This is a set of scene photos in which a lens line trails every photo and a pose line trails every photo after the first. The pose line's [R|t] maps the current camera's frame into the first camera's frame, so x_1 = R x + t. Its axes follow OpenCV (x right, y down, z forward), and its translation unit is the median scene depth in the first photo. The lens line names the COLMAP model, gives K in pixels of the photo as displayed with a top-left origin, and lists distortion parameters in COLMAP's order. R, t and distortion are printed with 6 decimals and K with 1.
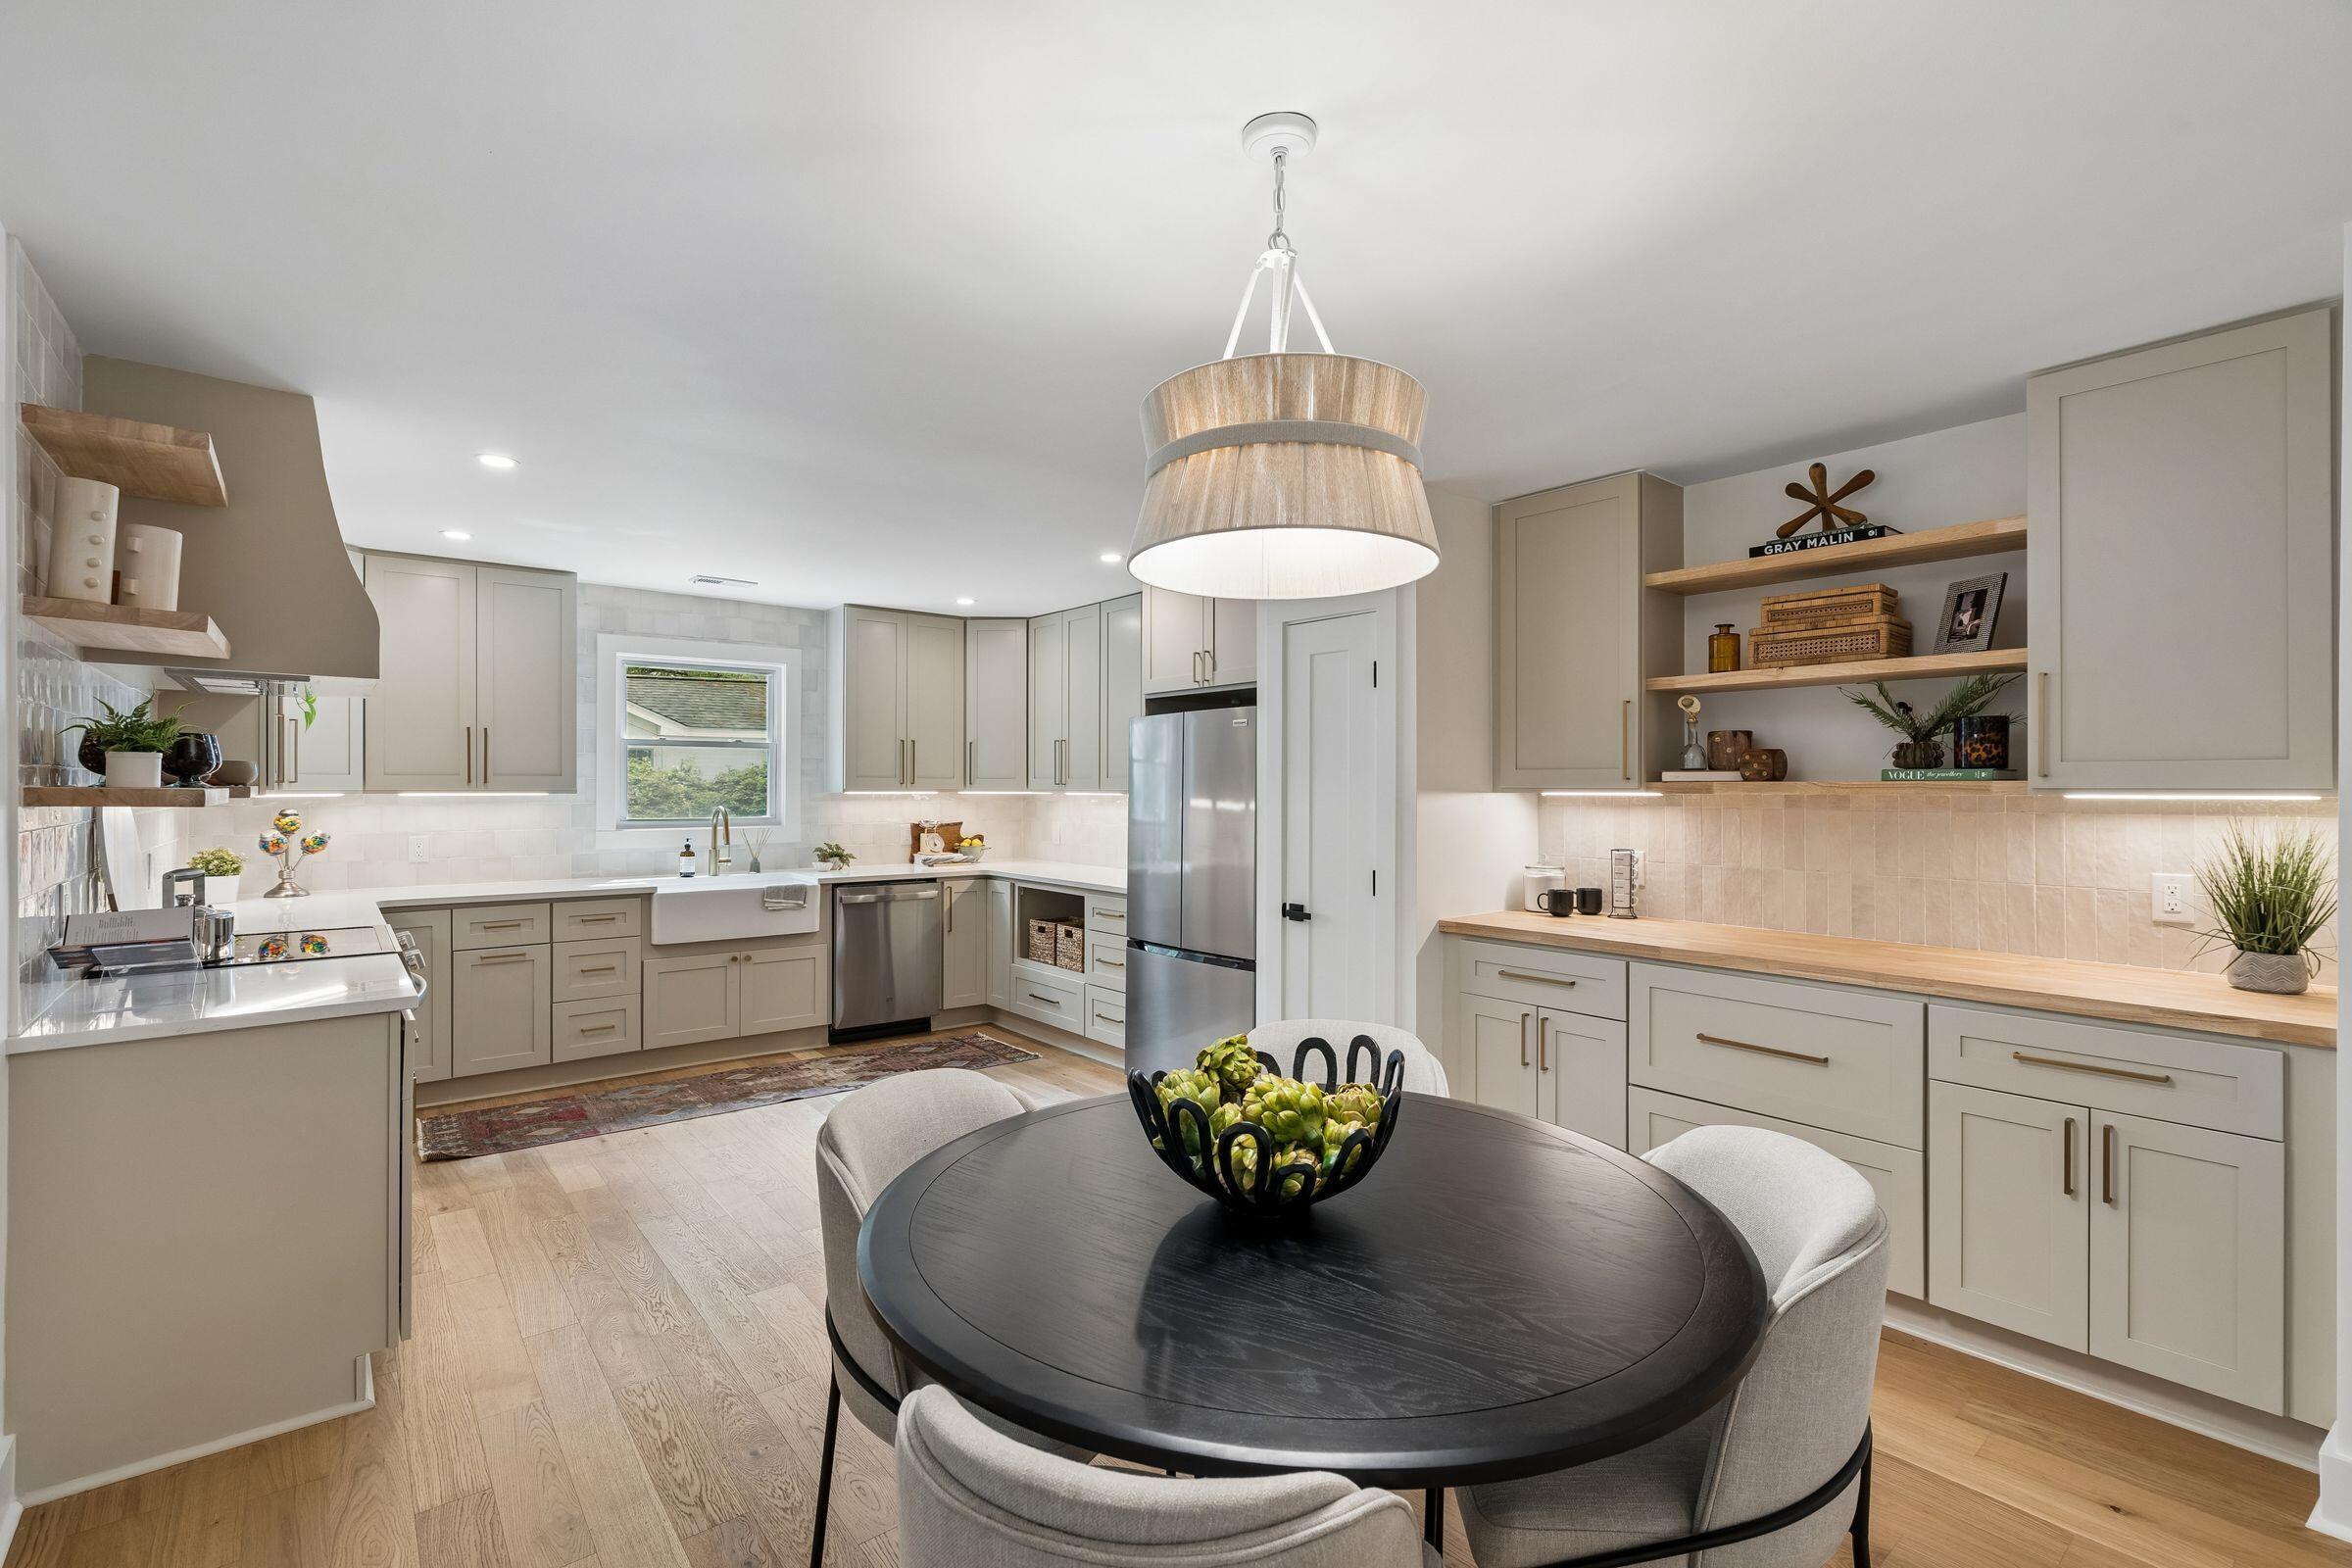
lens RADIAL K [[1065.5, 0, 1168.1], [0, 1065.5, 778.2], [0, 0, 1]] dist [0.004403, 0.000995]
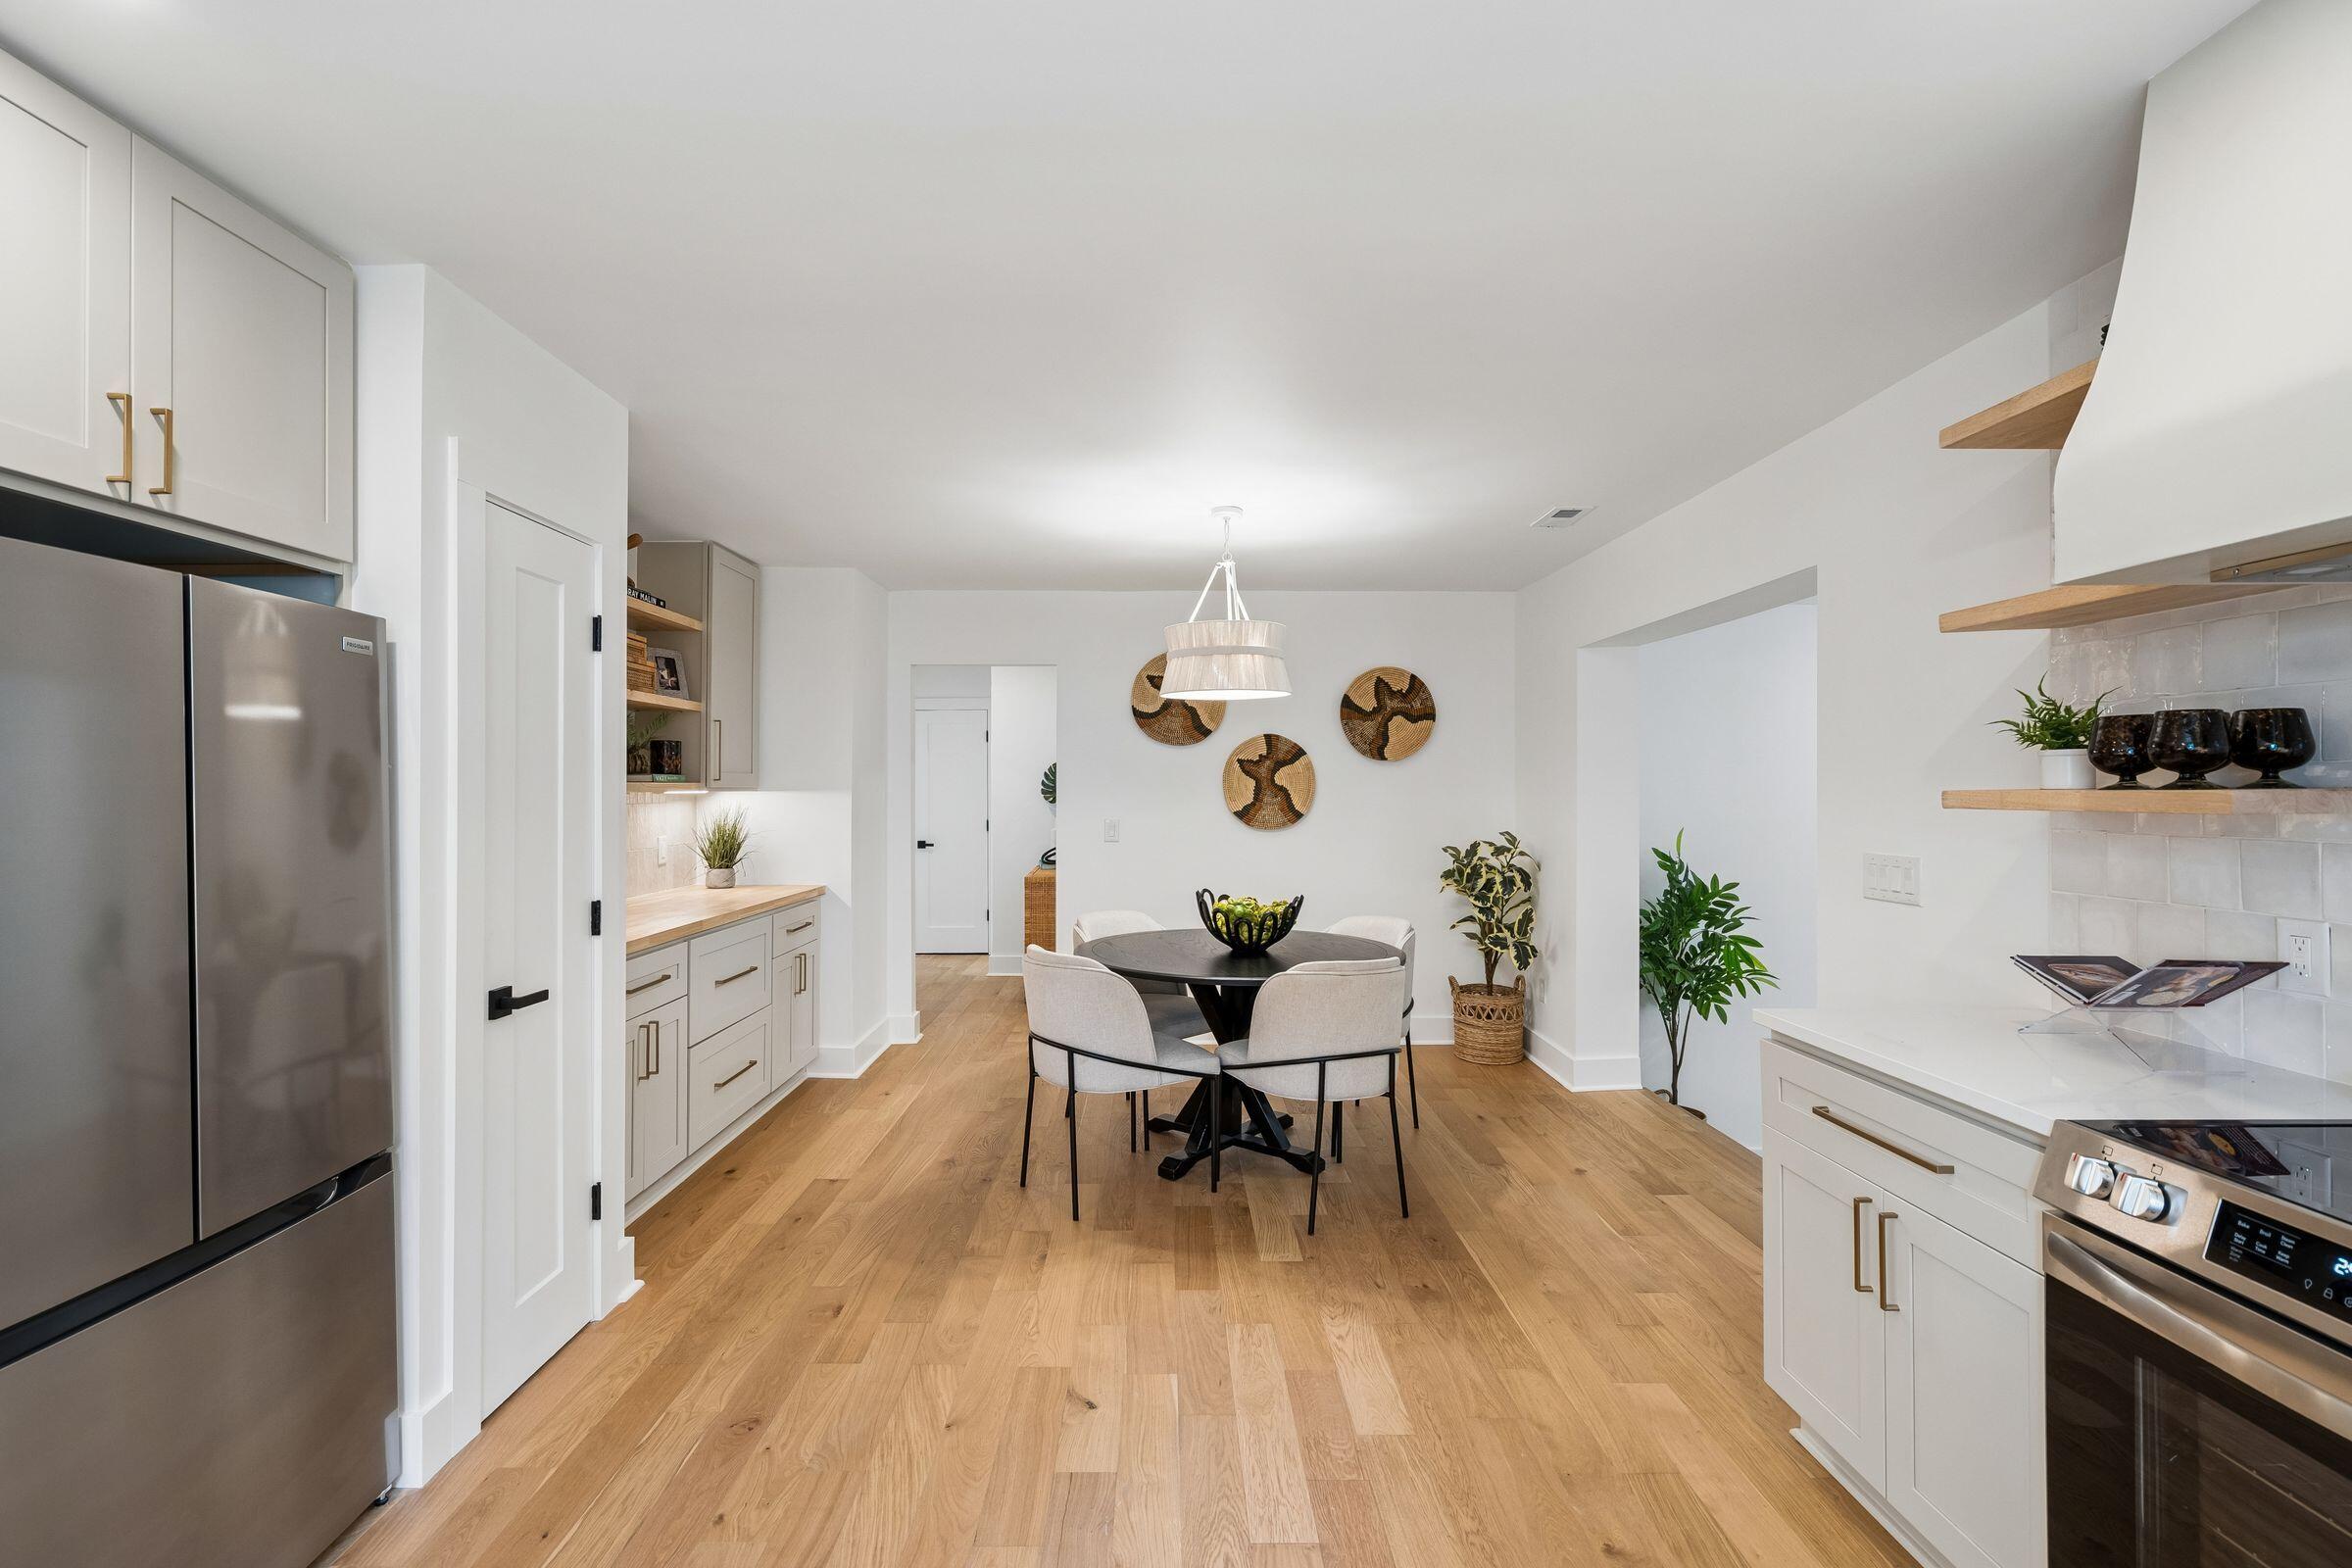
lens RADIAL K [[1053.6, 0, 1171.0], [0, 1053.6, 782.5], [0, 0, 1]] dist [-0.002040, 0.001397]
pose [[-0.784400, 0.001150, 0.620254, -0.418885], [-0.007317, 0.999912, -0.011108, 0.007831], [-0.620212, -0.013251, -0.784322, 0.982708]]
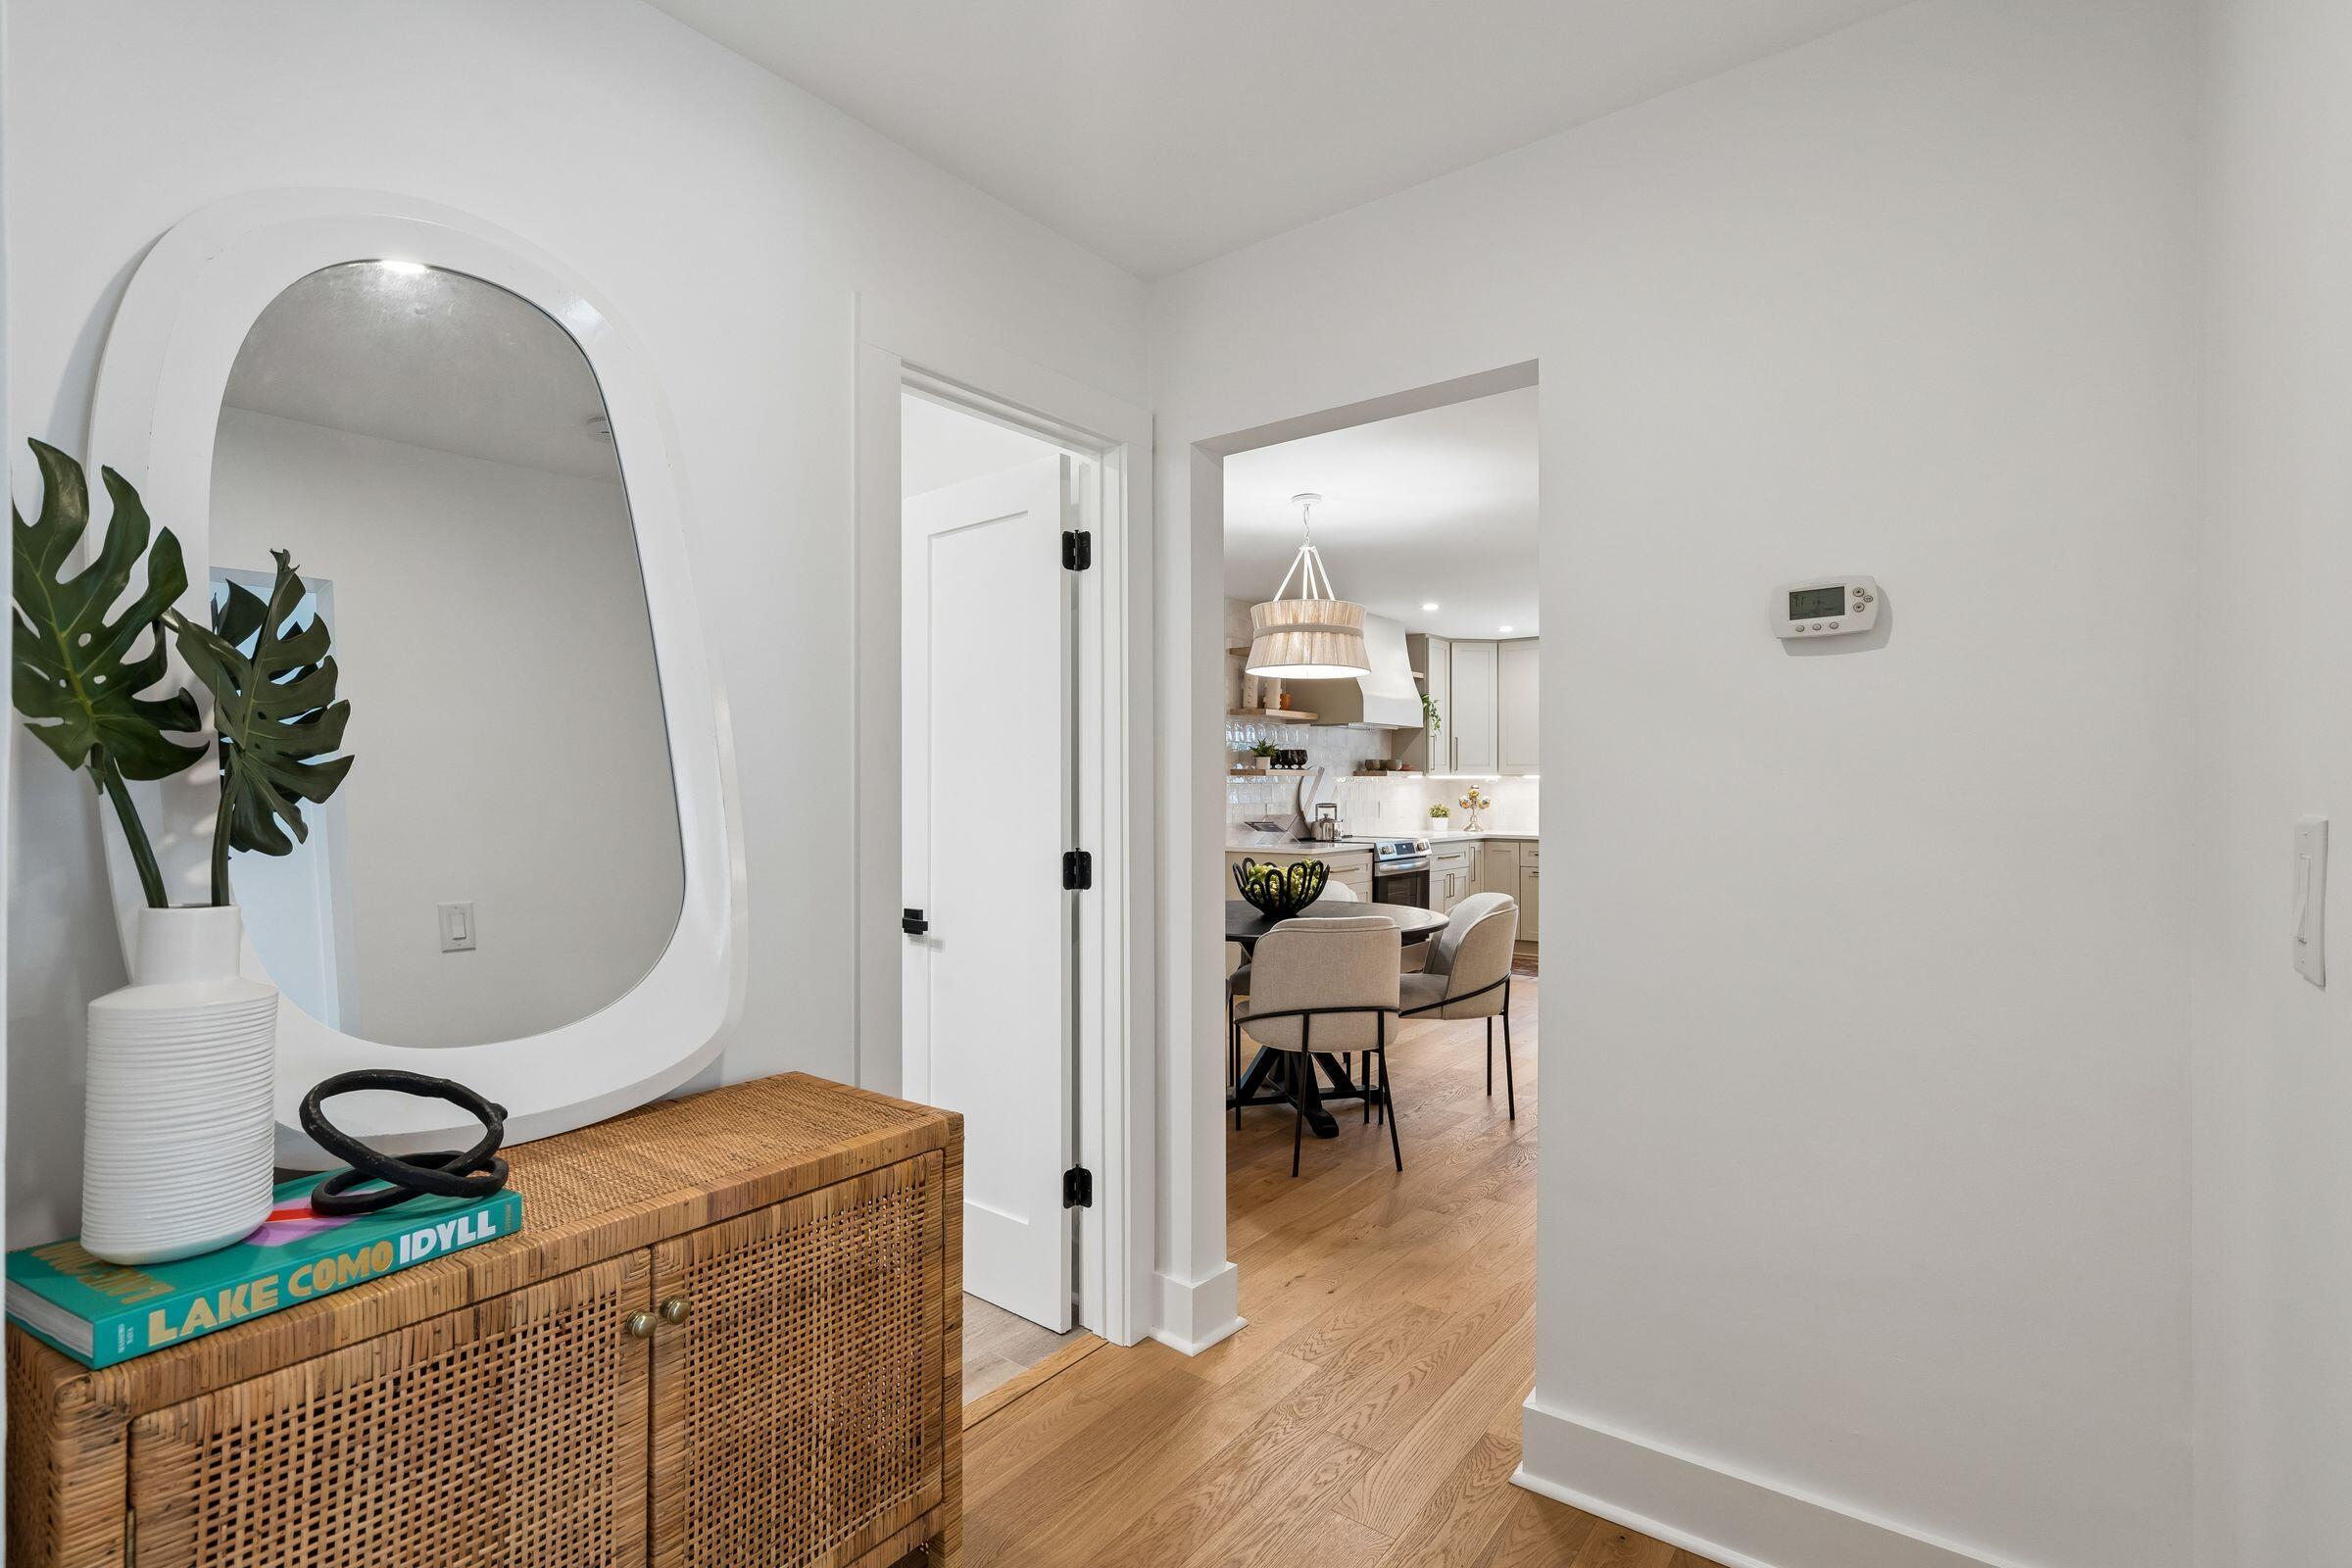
lens RADIAL K [[1127.4, 0, 1172.3], [0, 1127.4, 794.7], [0, 0, 1]] dist [-0.000596, 0.000298]
pose [[0.229353, 0.006436, -0.973322, 0.895944], [0.010031, 0.999909, 0.008975, 0.022137], [0.973292, -0.011822, 0.229268, 0.026781]]
